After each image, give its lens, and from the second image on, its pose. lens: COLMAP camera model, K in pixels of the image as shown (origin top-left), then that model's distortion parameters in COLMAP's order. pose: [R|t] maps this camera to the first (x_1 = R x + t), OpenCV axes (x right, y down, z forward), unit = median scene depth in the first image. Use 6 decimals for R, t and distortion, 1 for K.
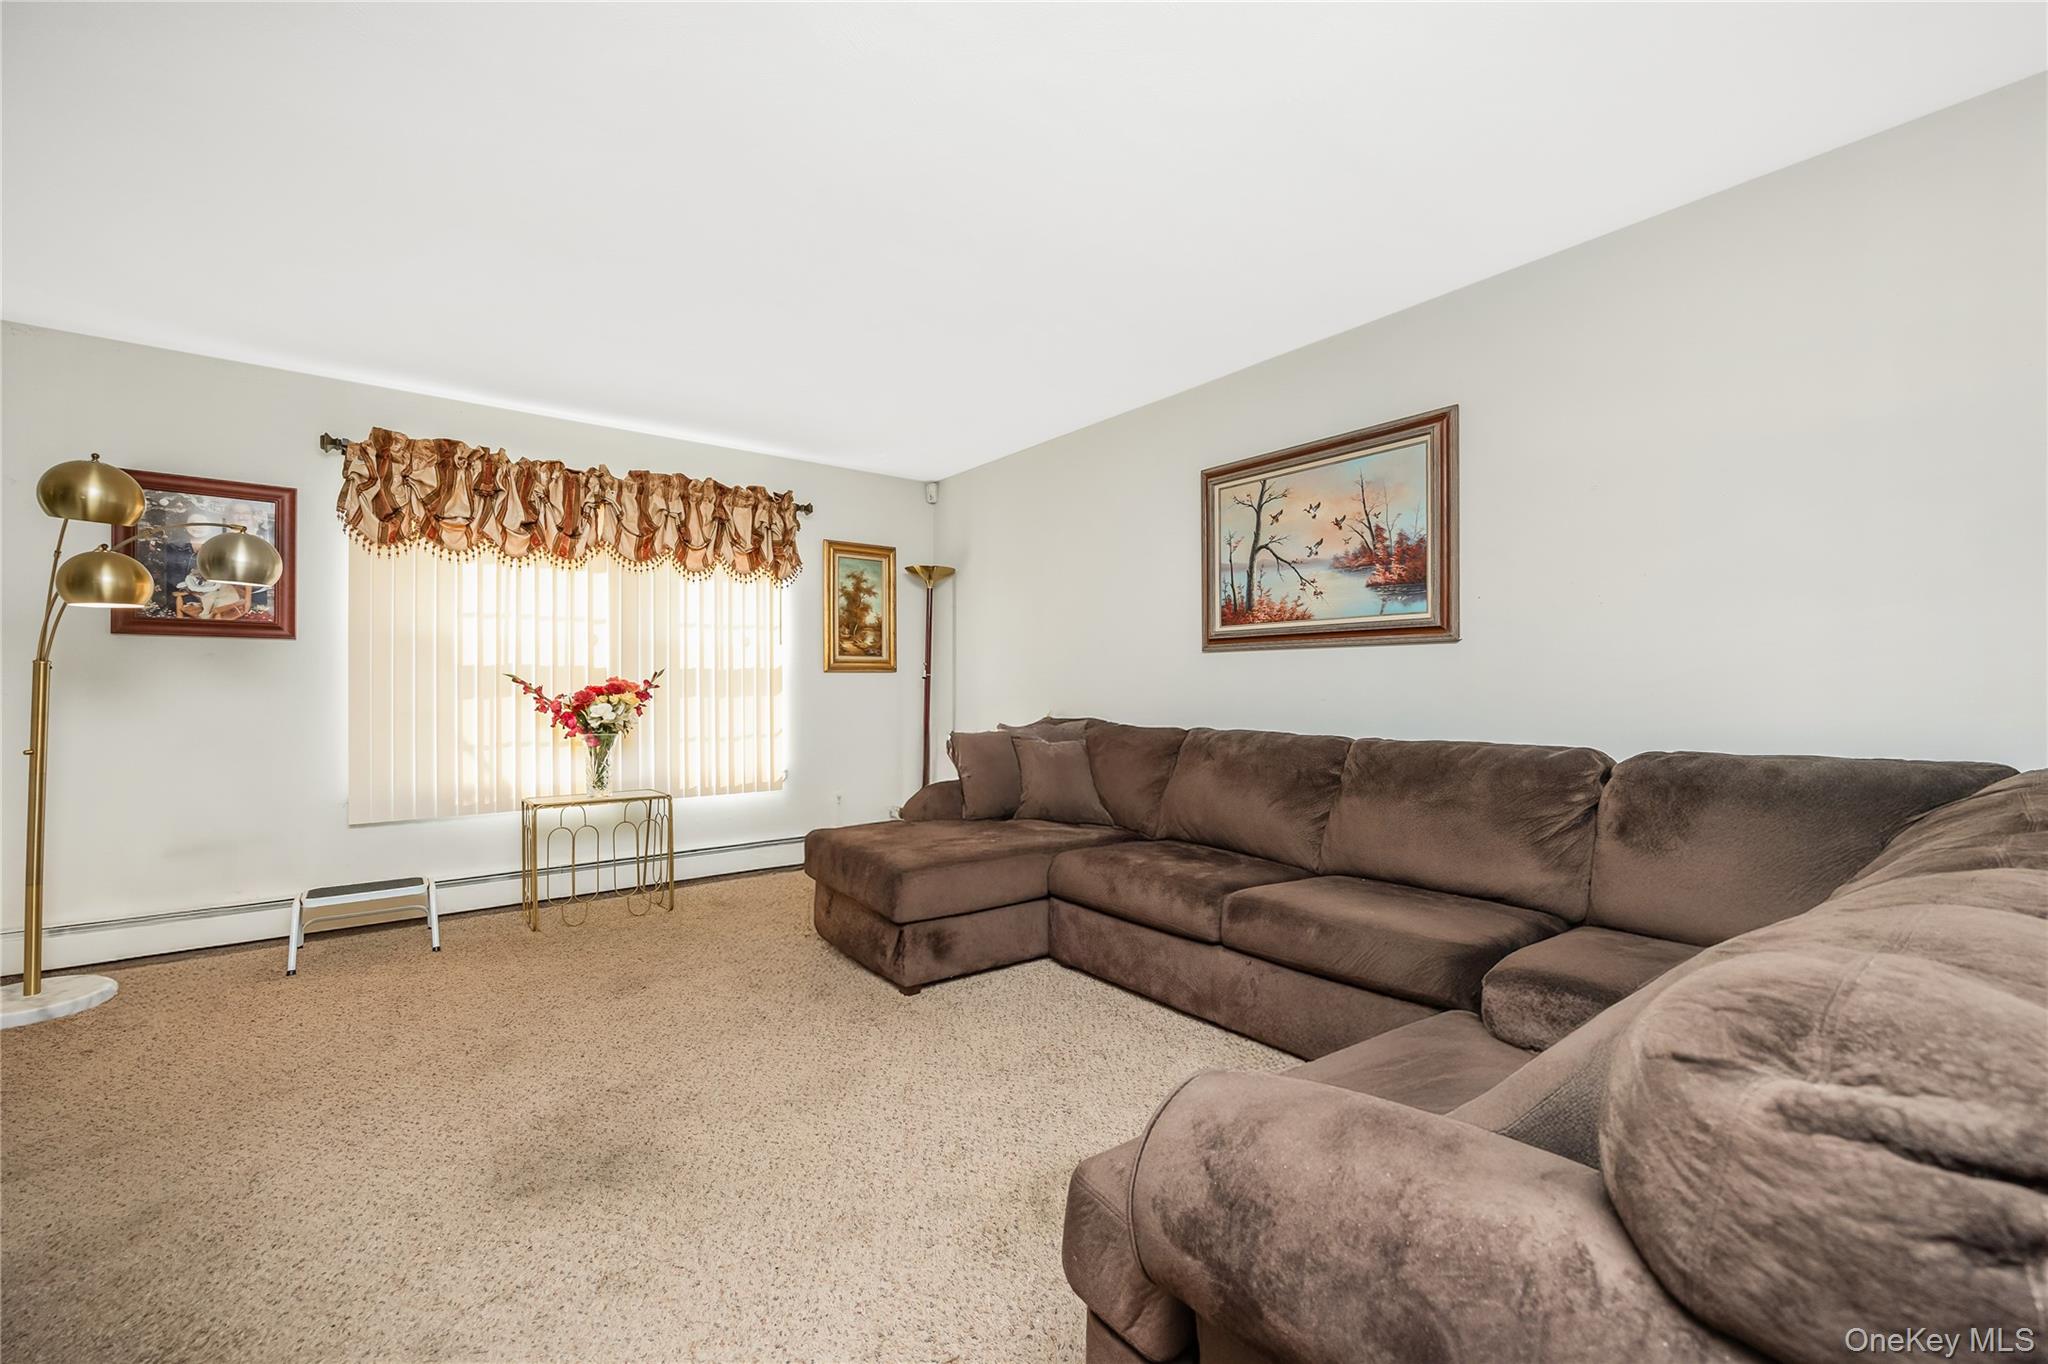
lens RADIAL K [[826.6, 0, 1029.5], [0, 826.6, 691.1], [0, 0, 1]] dist [0.000459, 0.000128]
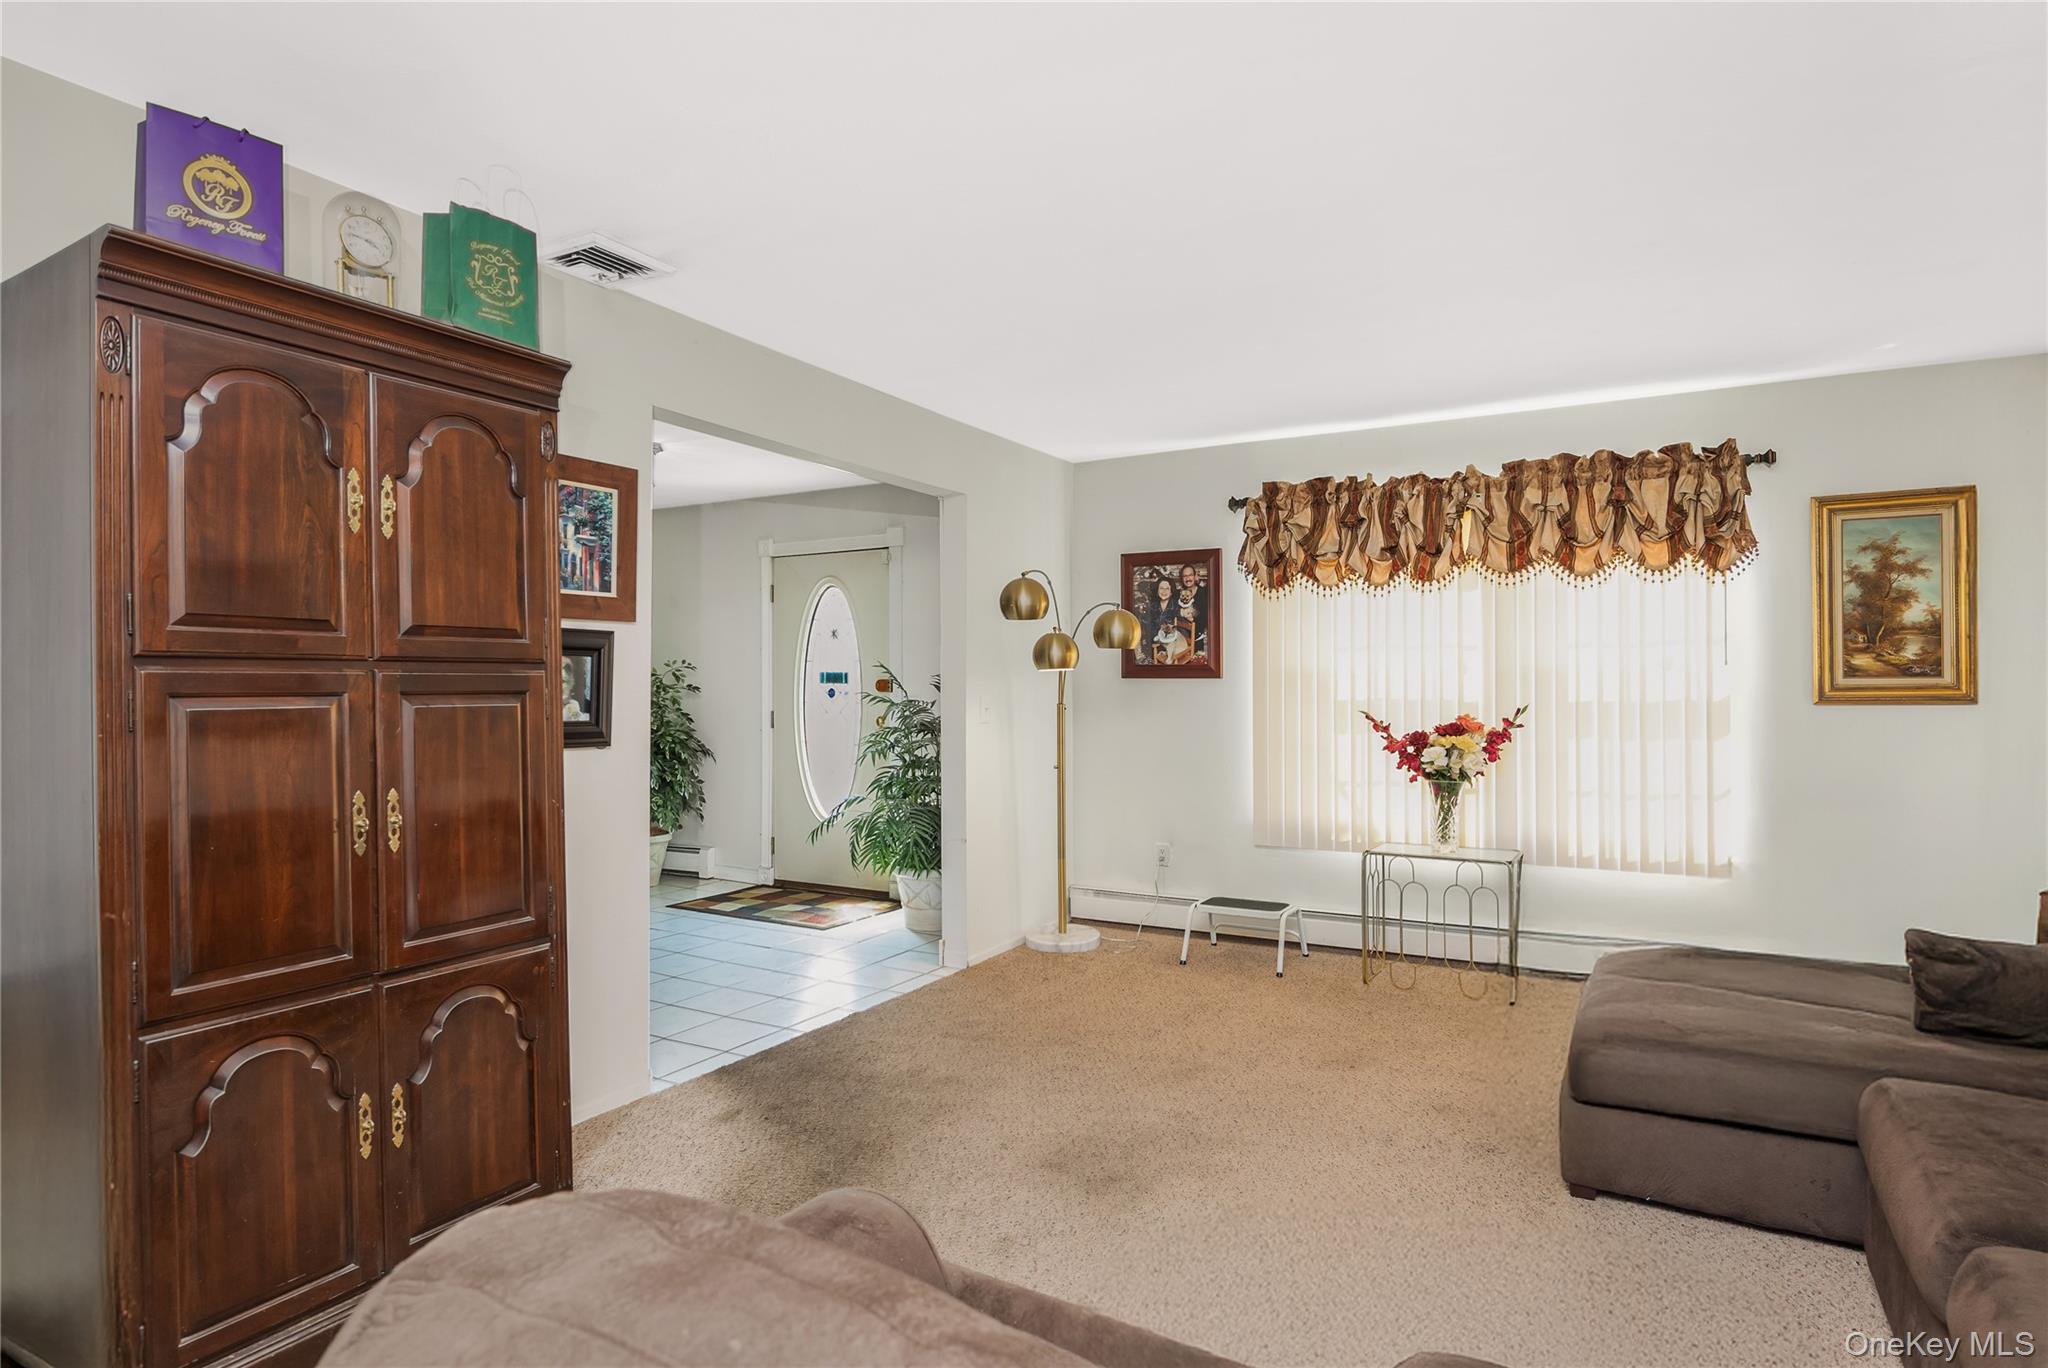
lens RADIAL K [[1105.3, 0, 1024.0], [0, 1105.3, 684.0], [0, 0, 1]] dist [-0.002808, -0.000528]
pose [[0.373970, 0.002768, -0.927437, 0.389982], [0.001130, 0.999993, 0.003440, -0.053193], [0.927440, -0.002334, 0.373964, 0.146660]]
